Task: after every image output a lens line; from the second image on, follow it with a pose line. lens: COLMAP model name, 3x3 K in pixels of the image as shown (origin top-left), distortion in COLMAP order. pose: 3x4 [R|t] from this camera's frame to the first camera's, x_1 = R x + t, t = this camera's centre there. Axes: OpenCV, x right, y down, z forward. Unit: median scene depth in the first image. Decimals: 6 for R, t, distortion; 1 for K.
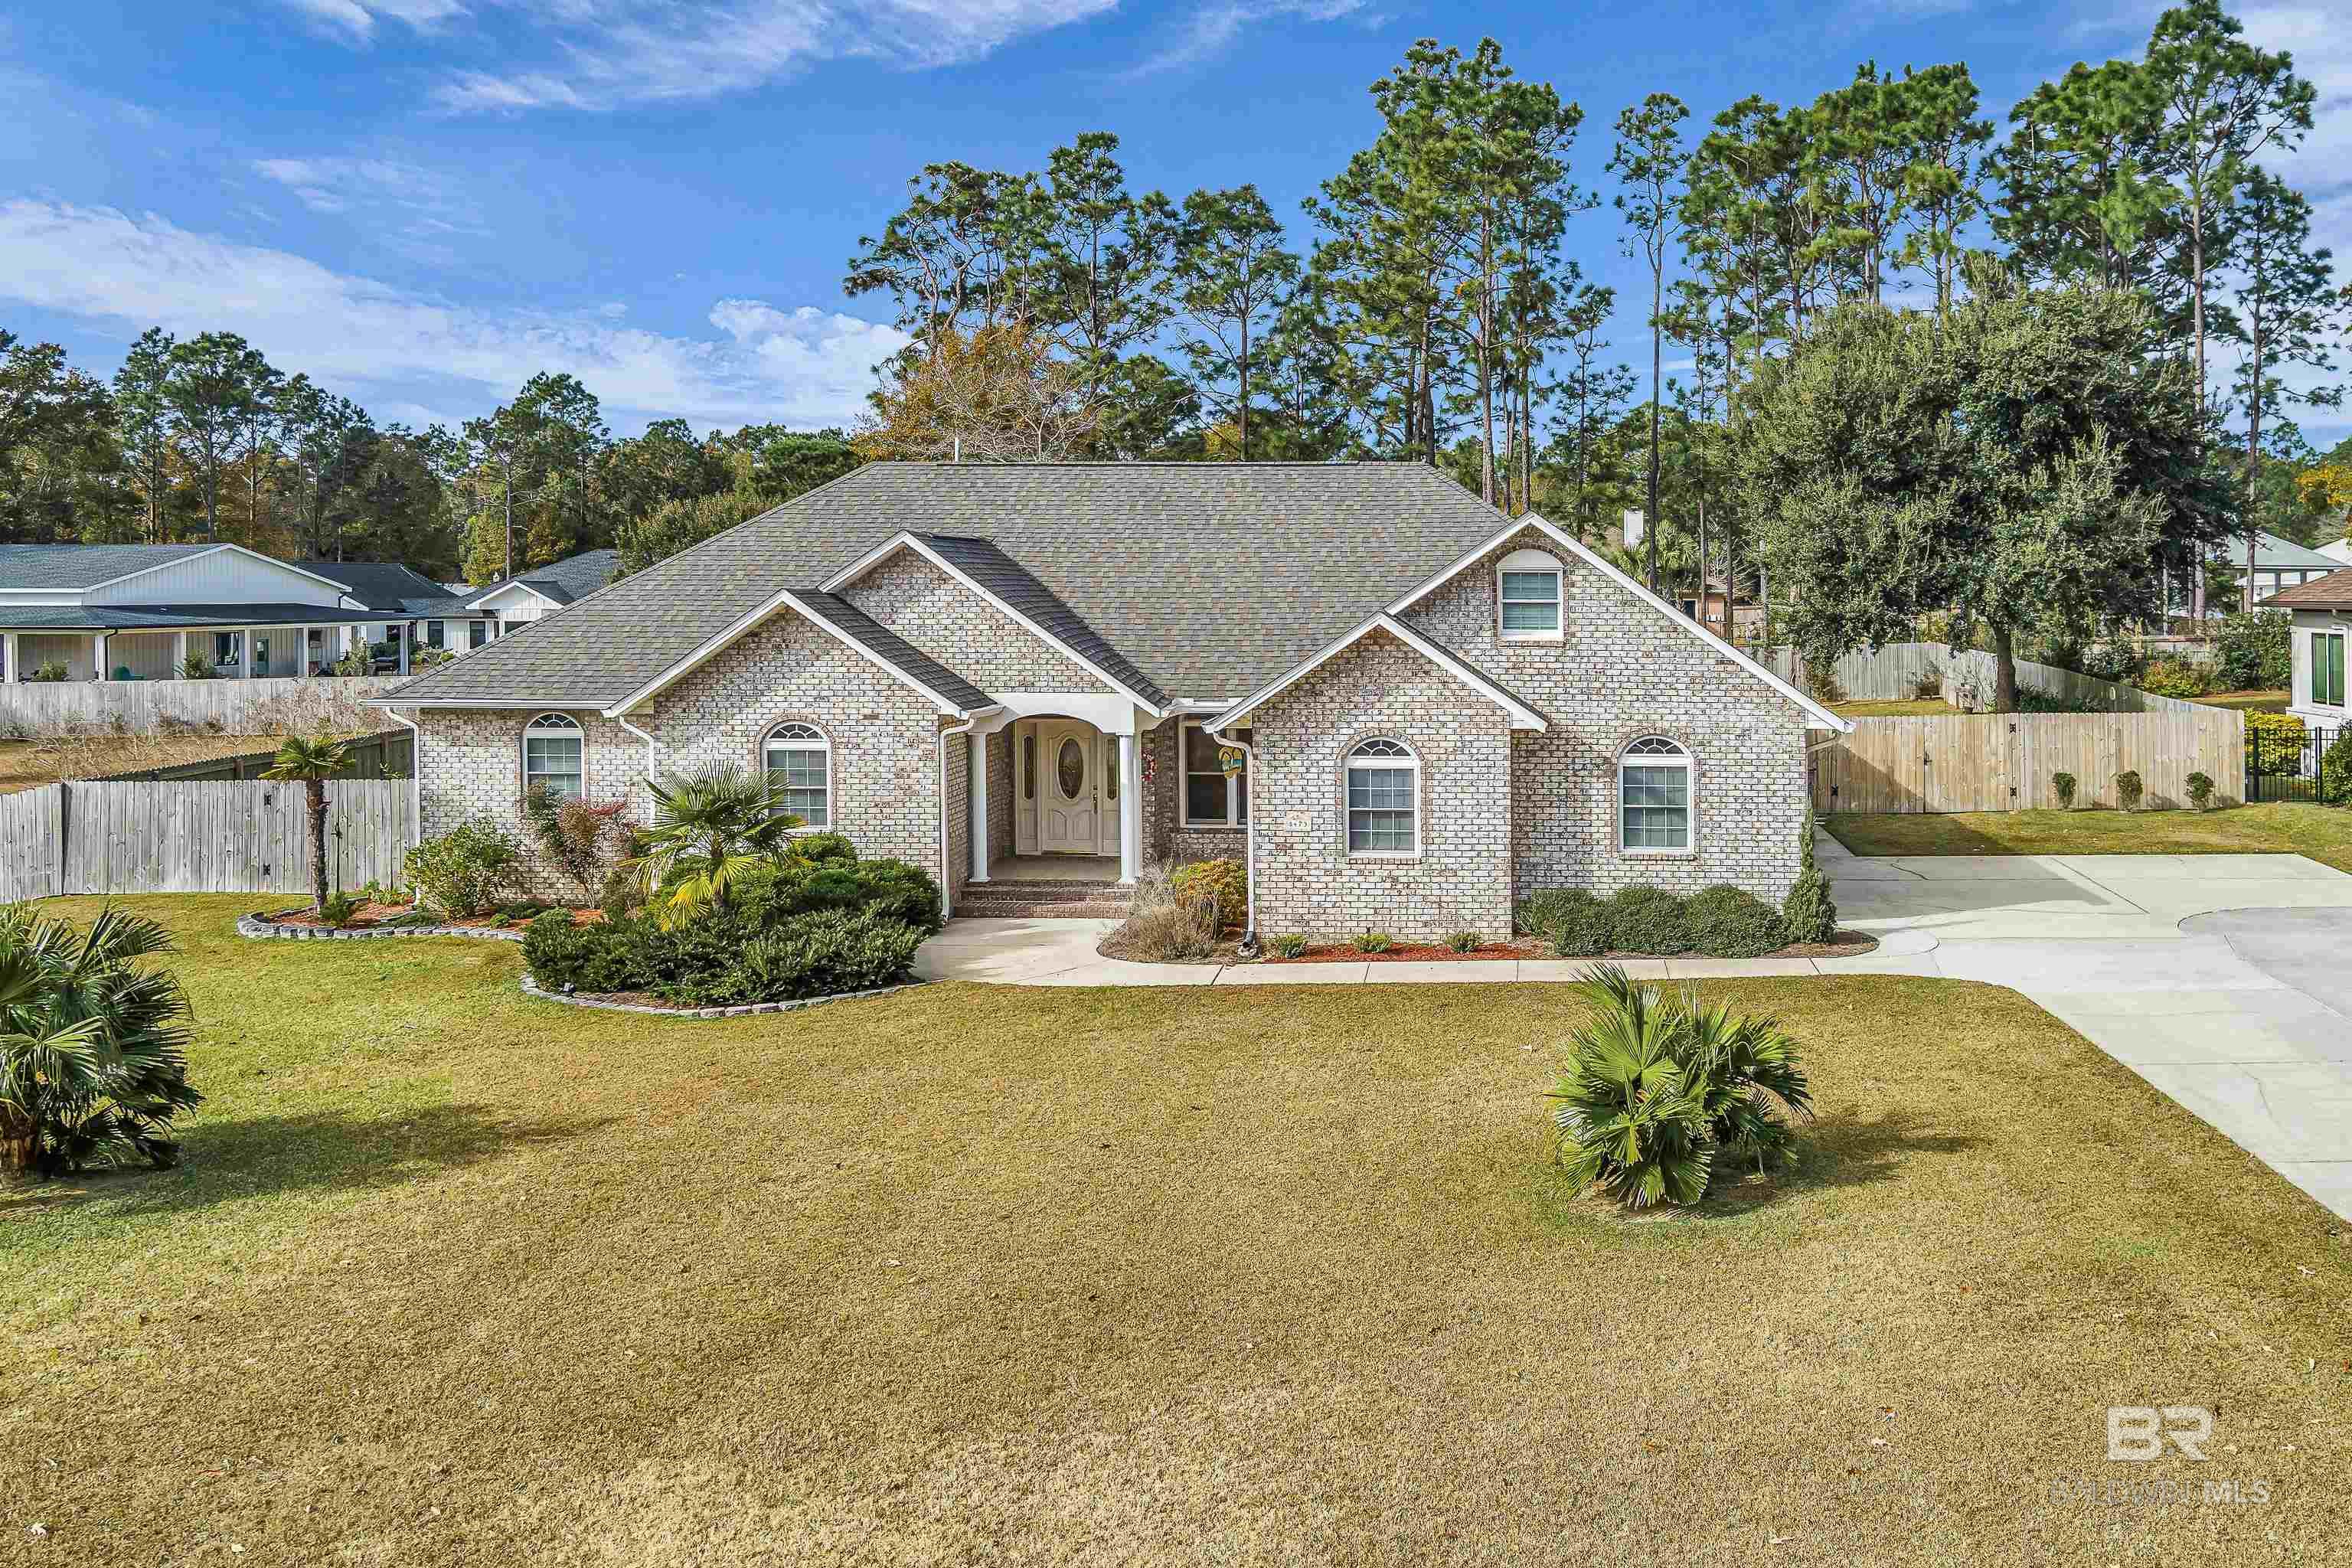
lens RADIAL K [[2039.4, 0, 1174.8], [0, 2039.4, 698.5], [0, 0, 1]] dist [-0.051020, 0.009143]
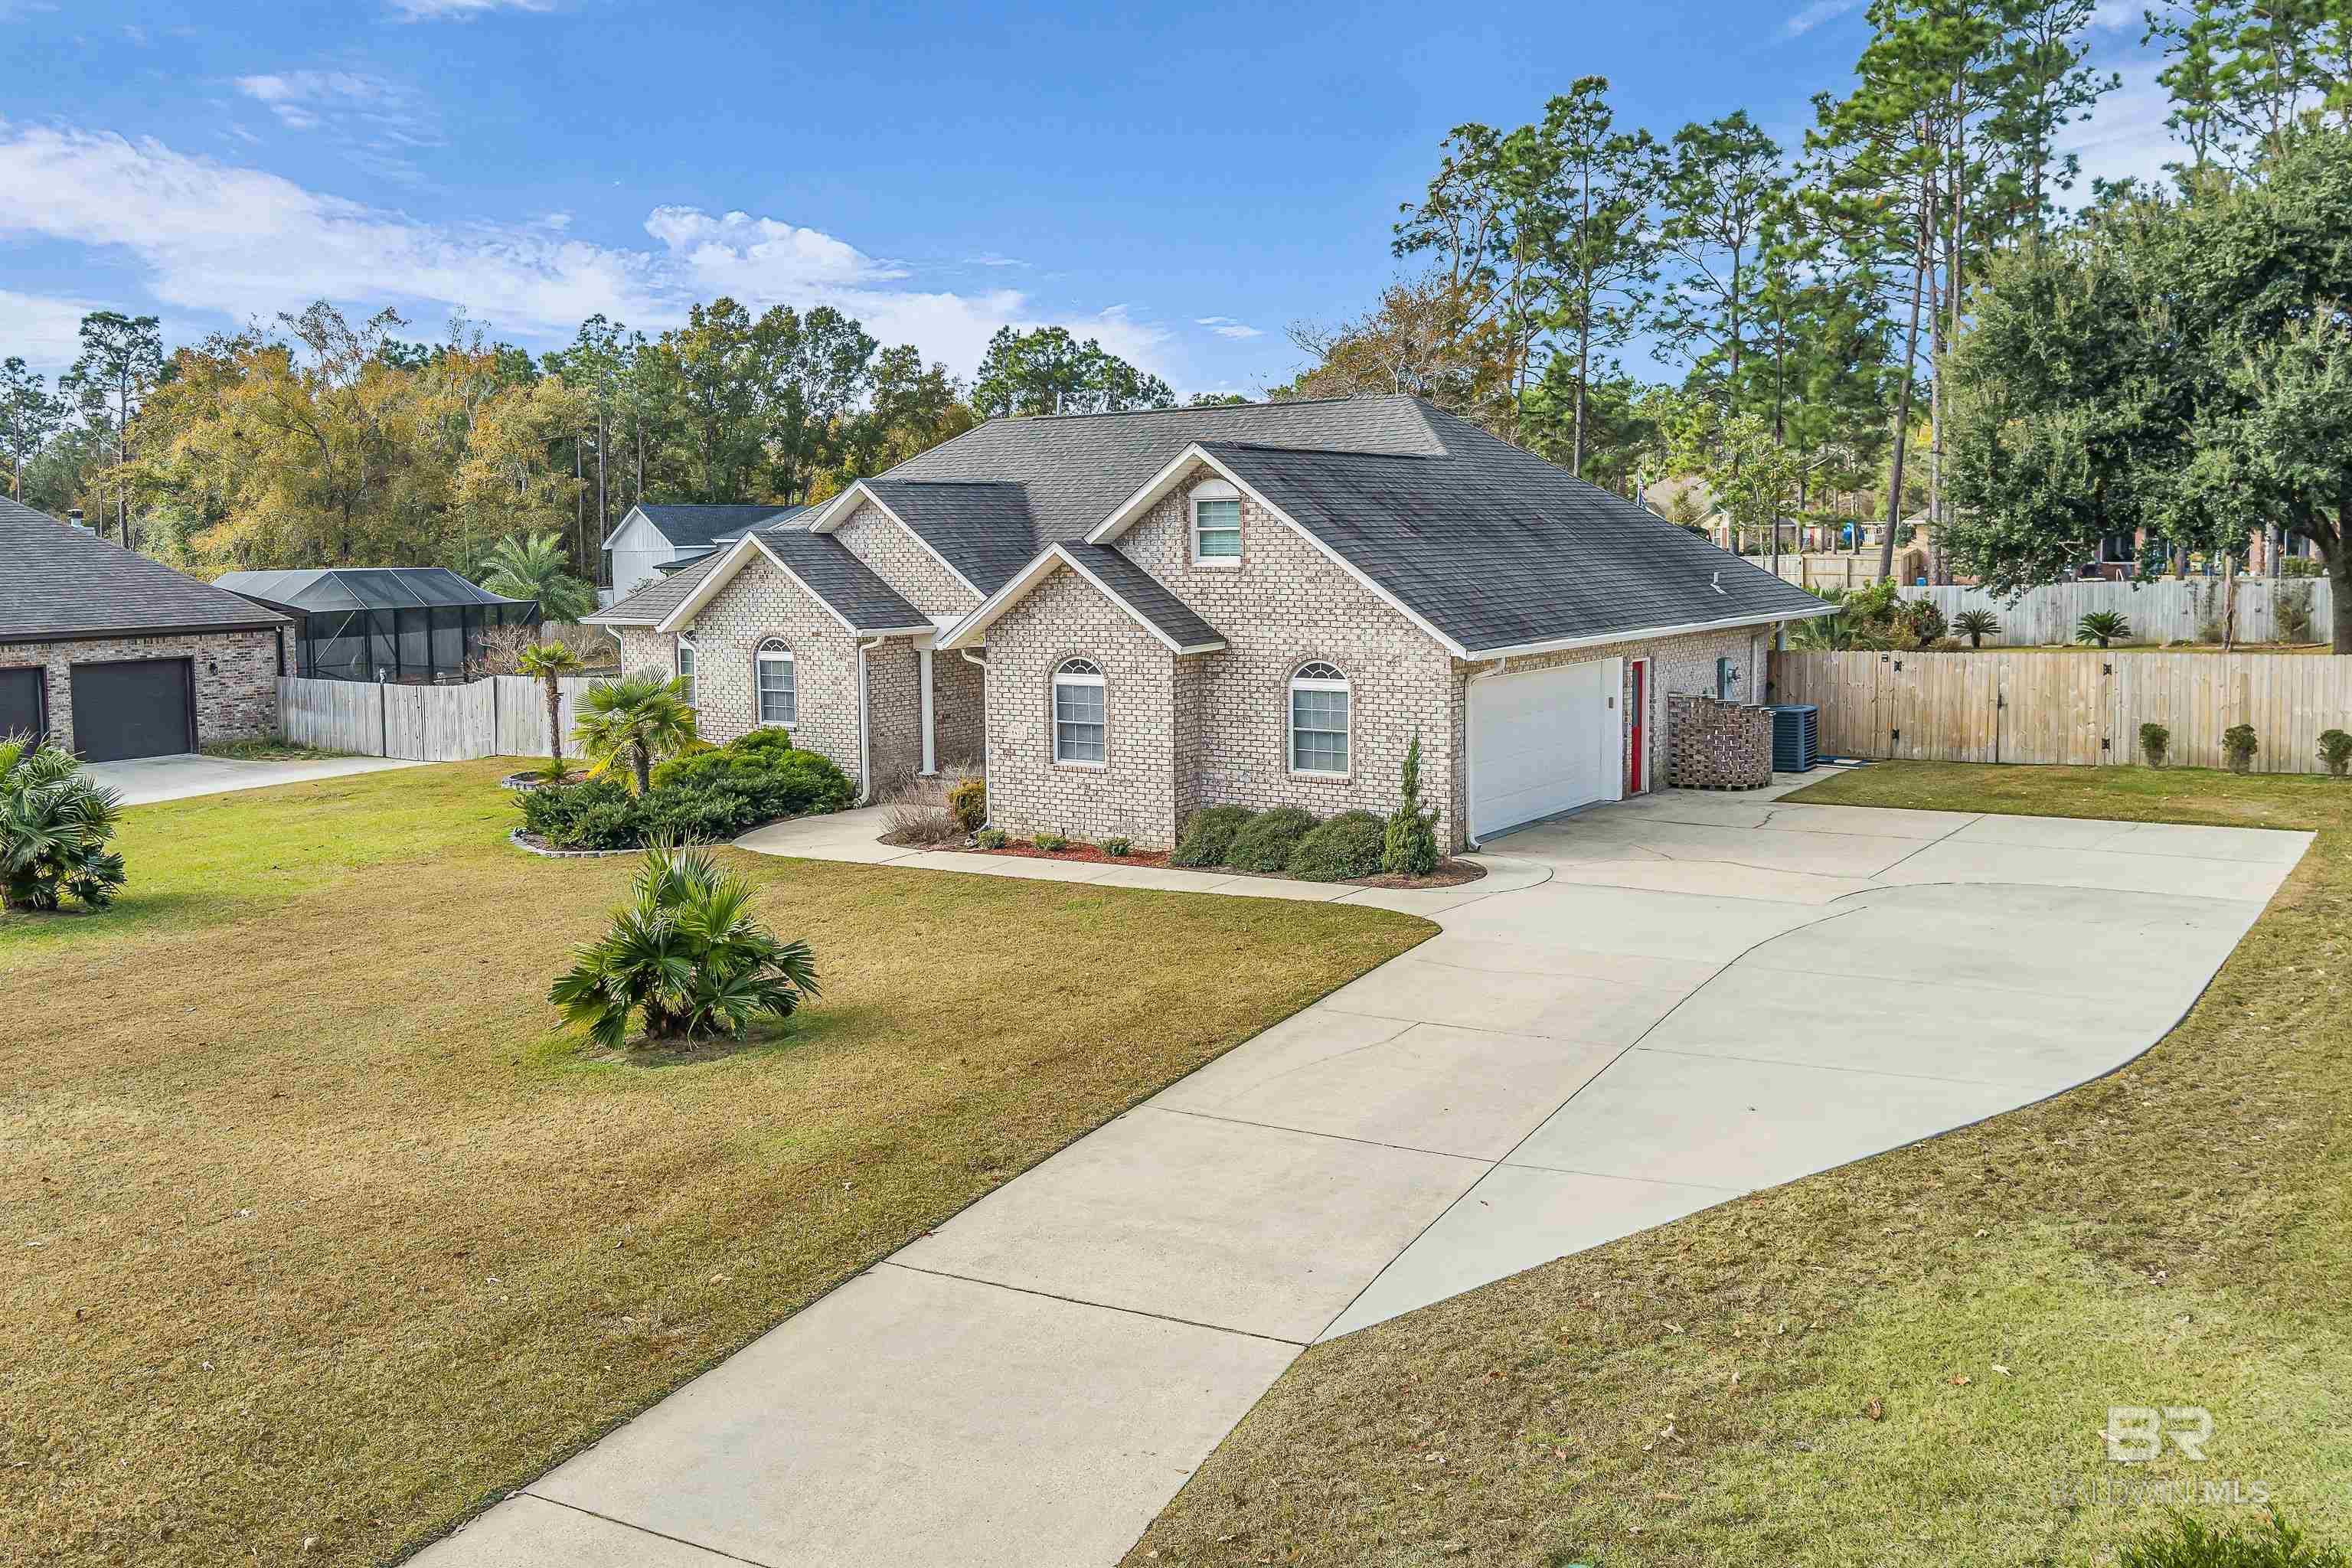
lens RADIAL K [[1866.1, 0, 1176.0], [0, 1866.1, 784.0], [0, 0, 1]] dist [-0.056317, -0.006914]
pose [[0.850742, 0.053941, -0.522809, 0.592858], [-0.011080, 0.996339, 0.084768, 0.001472], [0.525467, -0.066323, 0.848225, 0.152492]]
